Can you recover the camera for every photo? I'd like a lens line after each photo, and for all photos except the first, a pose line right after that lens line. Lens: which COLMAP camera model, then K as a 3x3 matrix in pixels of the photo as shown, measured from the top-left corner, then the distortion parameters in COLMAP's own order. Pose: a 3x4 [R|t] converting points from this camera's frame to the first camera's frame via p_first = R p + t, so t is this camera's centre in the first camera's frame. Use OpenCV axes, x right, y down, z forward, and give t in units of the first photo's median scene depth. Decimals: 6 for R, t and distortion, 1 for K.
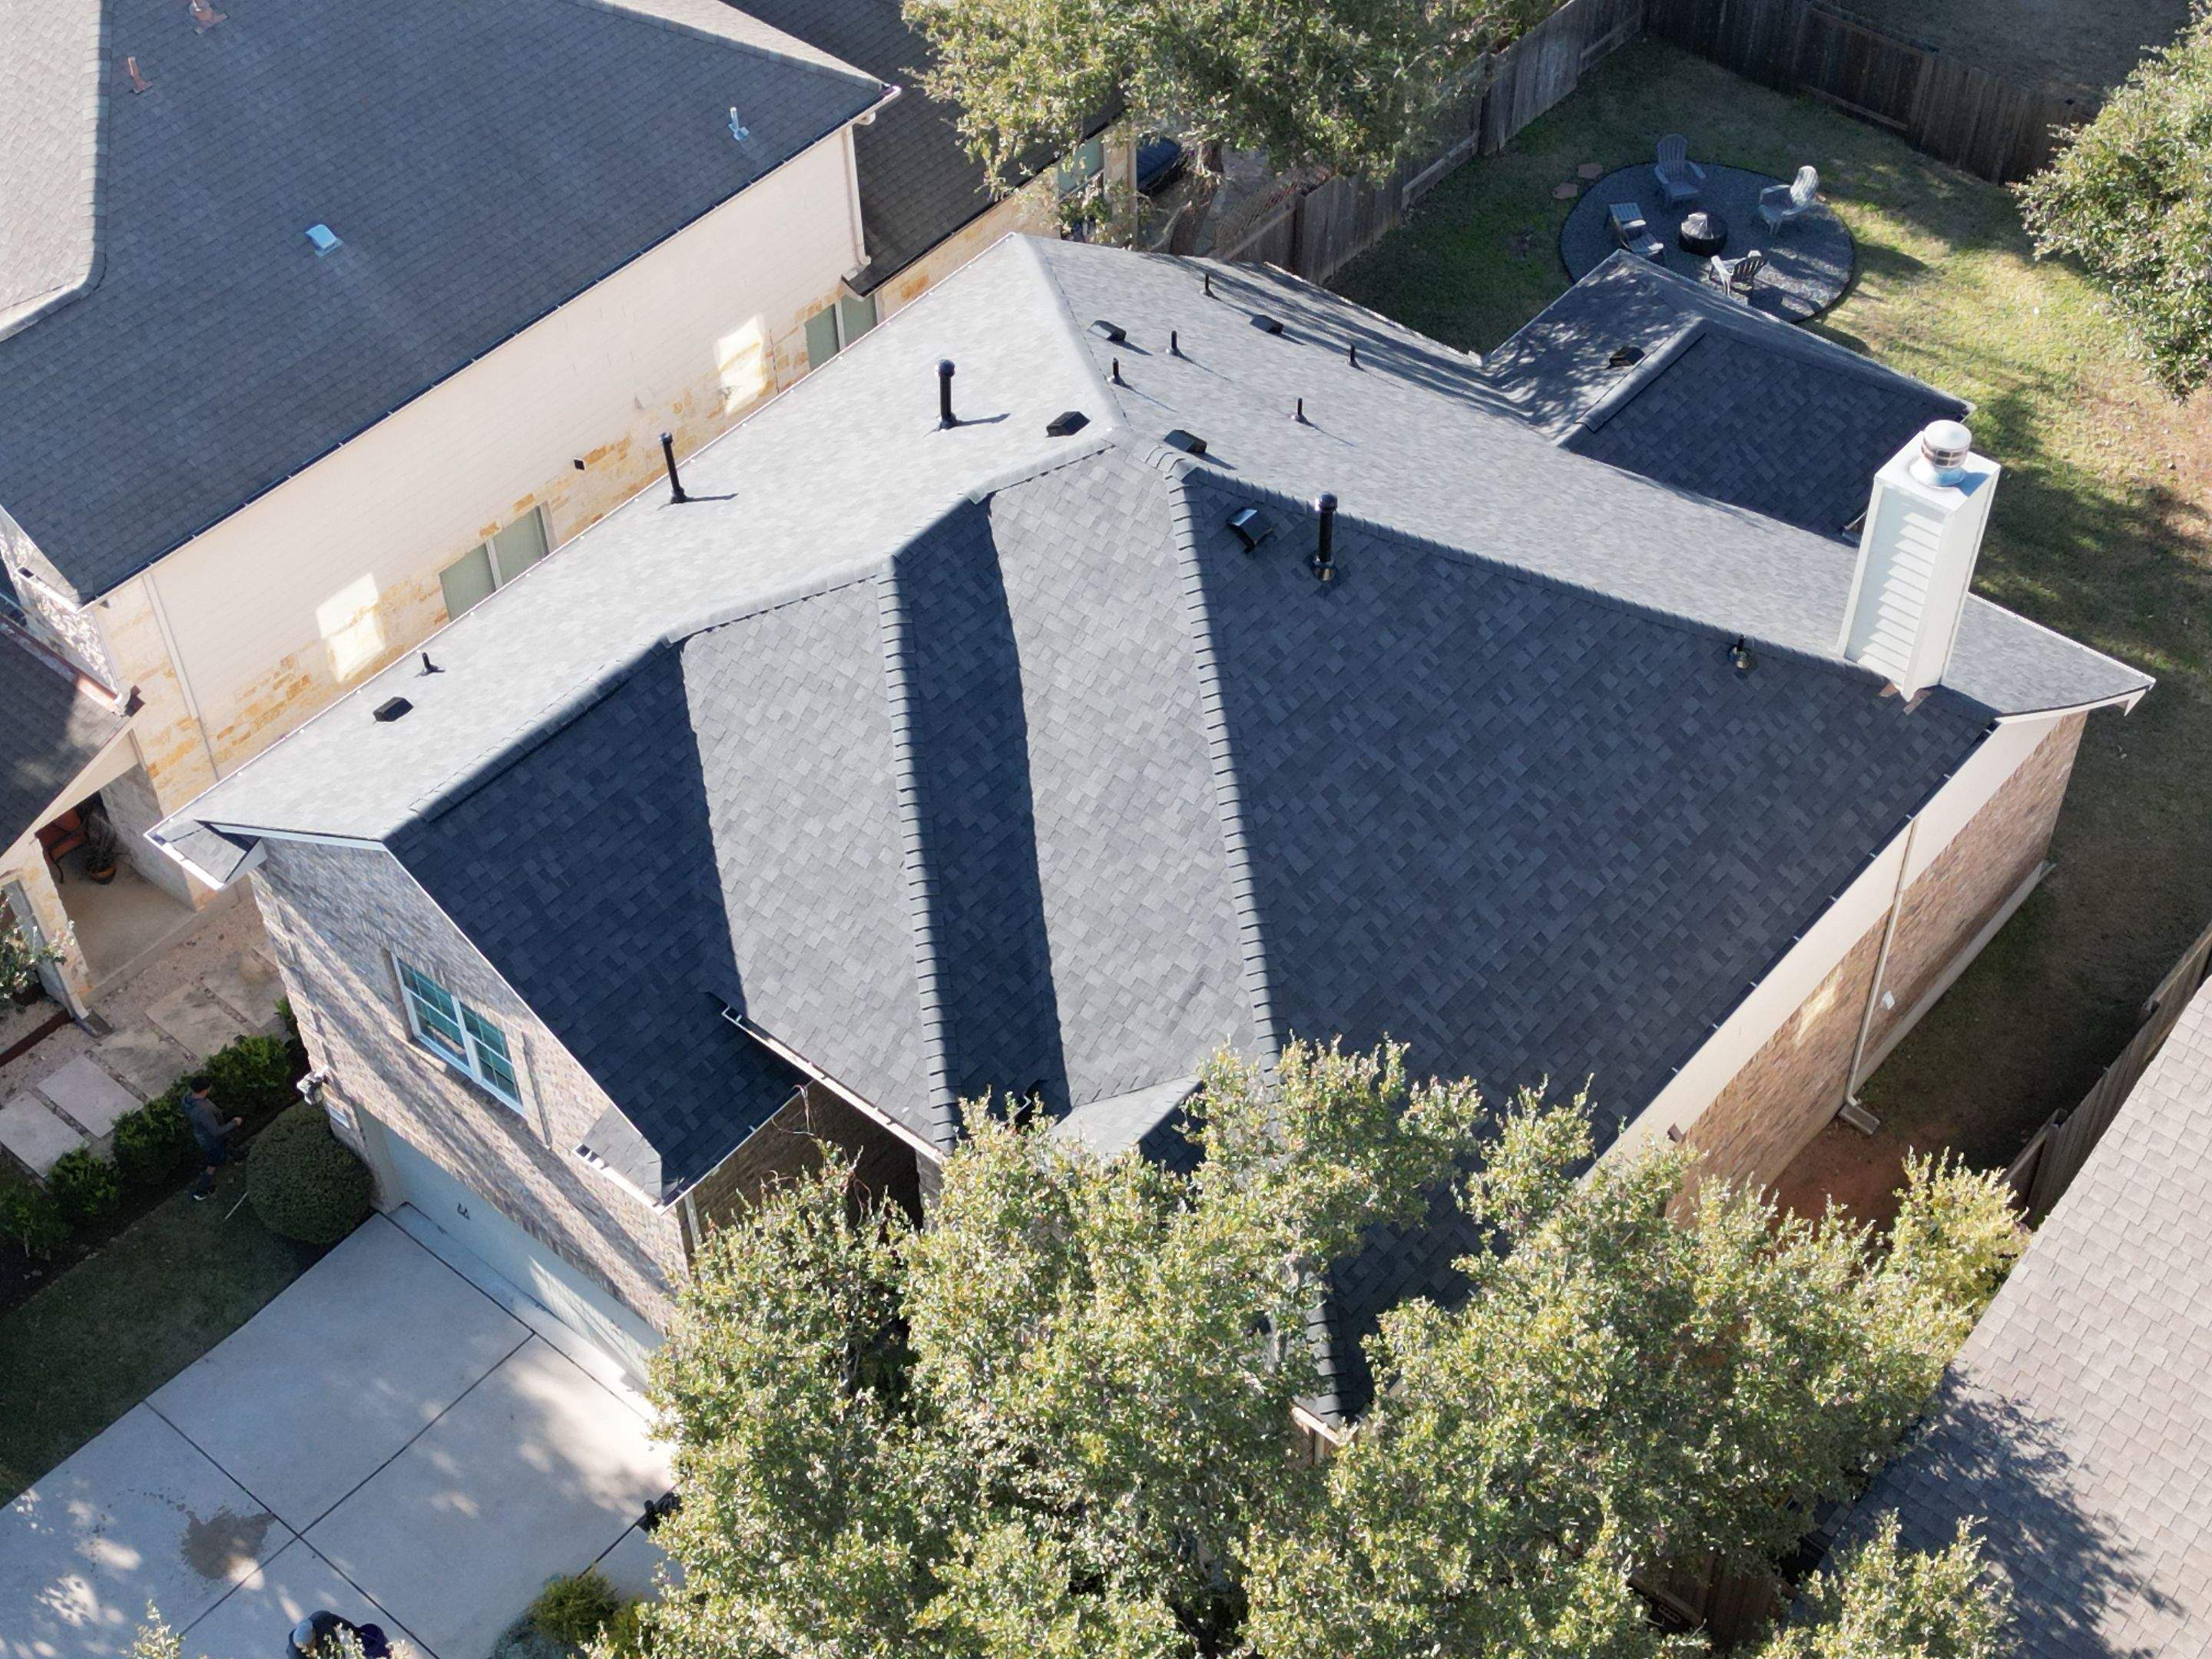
lens RADIAL K [[3057.0, 0, 1098.3], [0, 3057.0, 836.9], [0, 0, 1]] dist [0.200846, -0.627422]
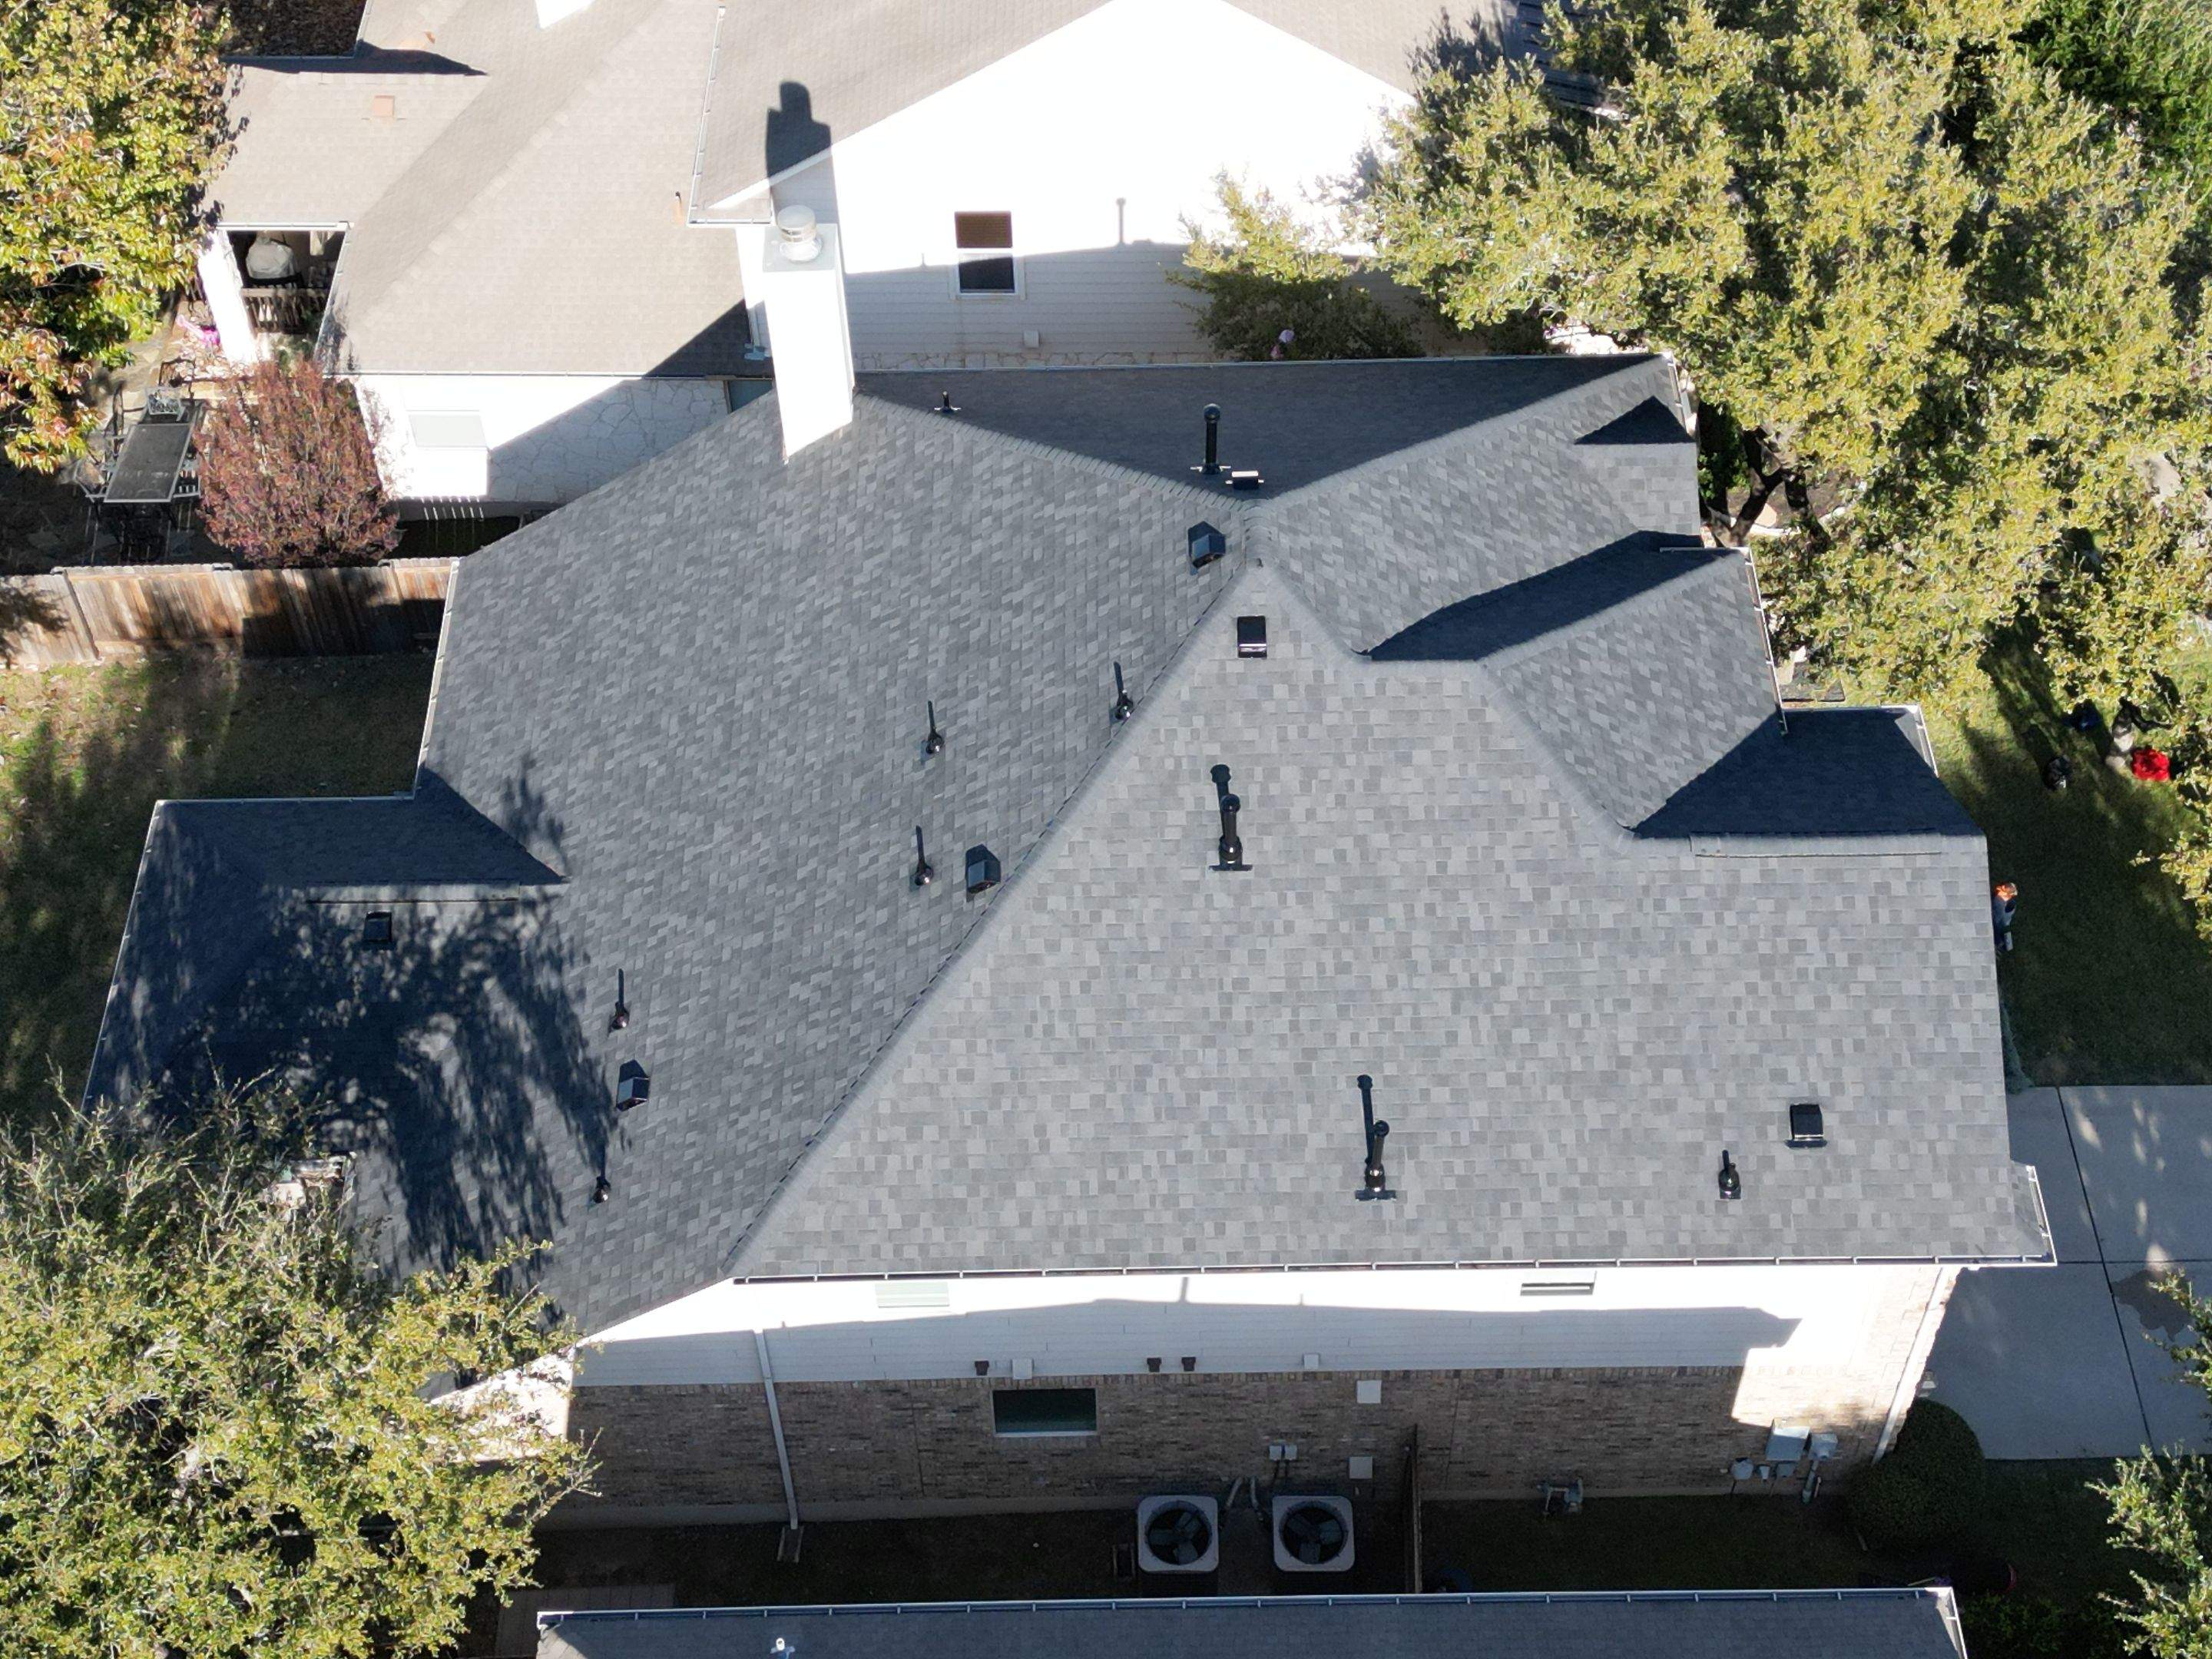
lens RADIAL K [[3057.0, 0, 1098.3], [0, 3057.0, 836.9], [0, 0, 1]] dist [0.200846, -0.627422]
pose [[-0.657218, -0.560081, 0.504356, -0.552630], [0.569473, 0.069348, 0.819080, -1.034962], [-0.493727, 0.825530, 0.273374, 0.801709]]
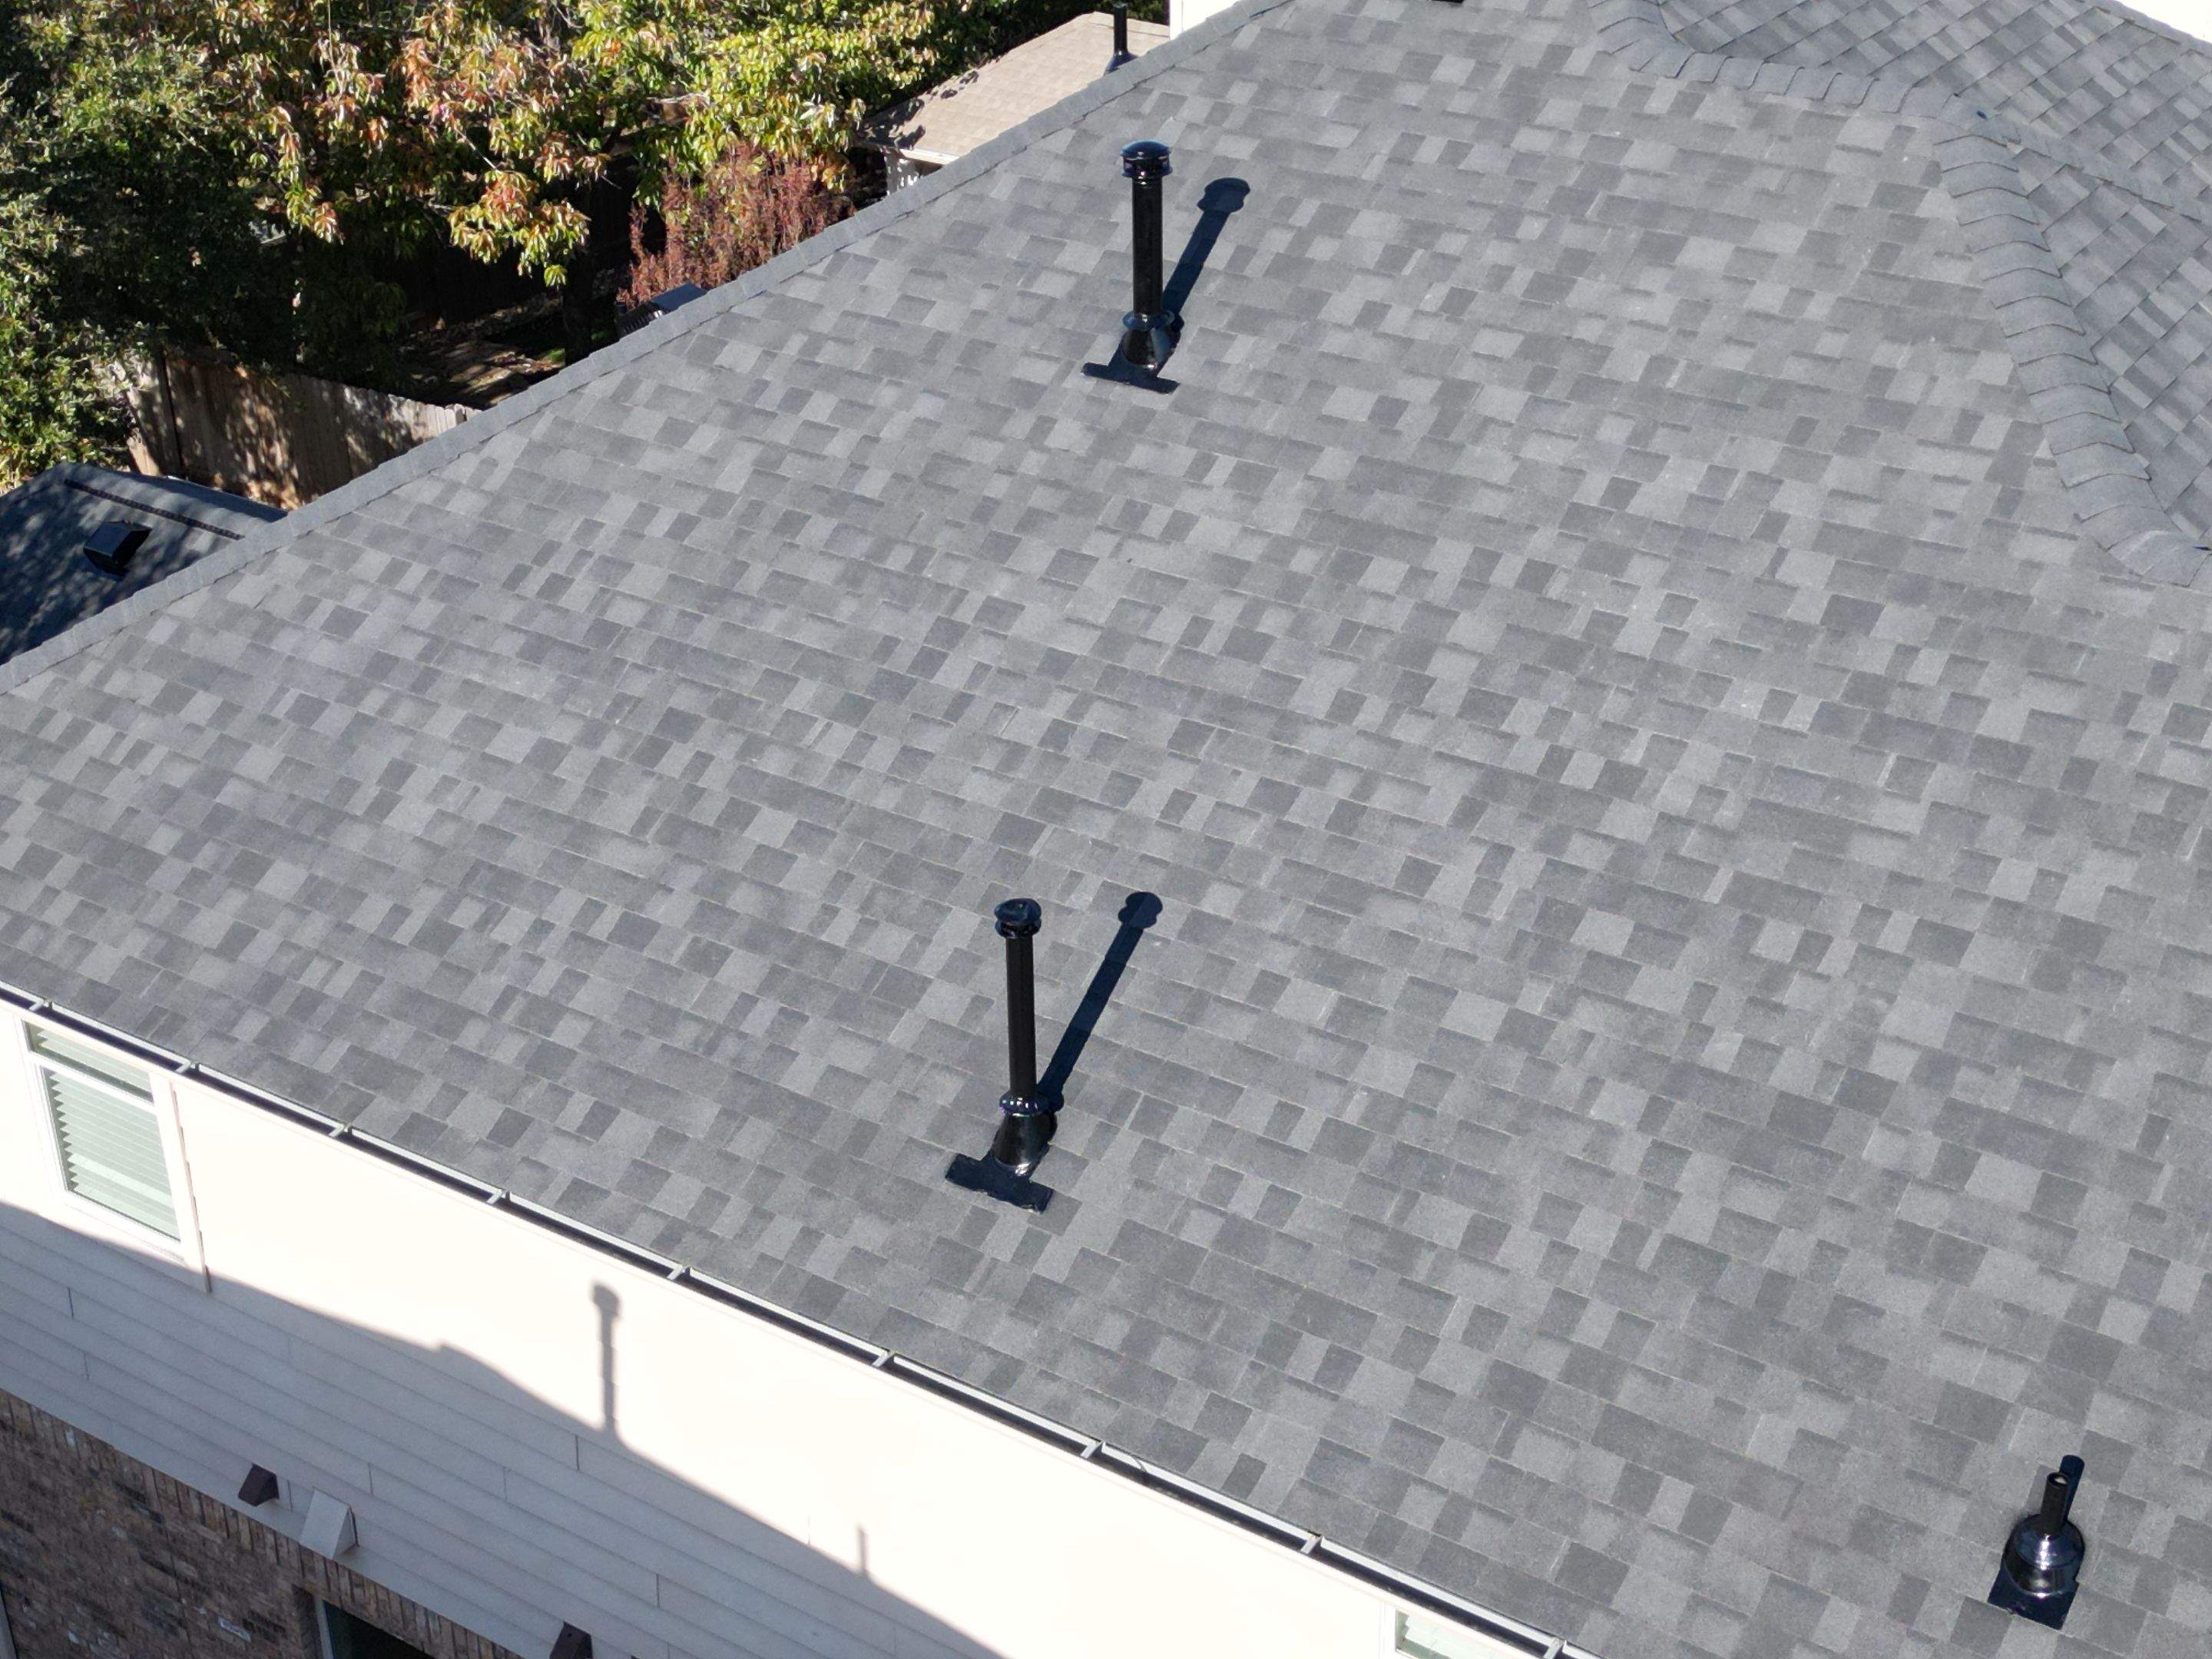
lens RADIAL K [[3064.7, 0, 1096.7], [0, 3064.7, 830.4], [0, 0, 1]] dist [0.189234, -0.555933]
pose [[-0.112788, -0.456270, 0.882665, -0.449317], [0.737398, 0.556971, 0.382137, -0.271235], [-0.665976, 0.693975, 0.273633, 1.008282]]
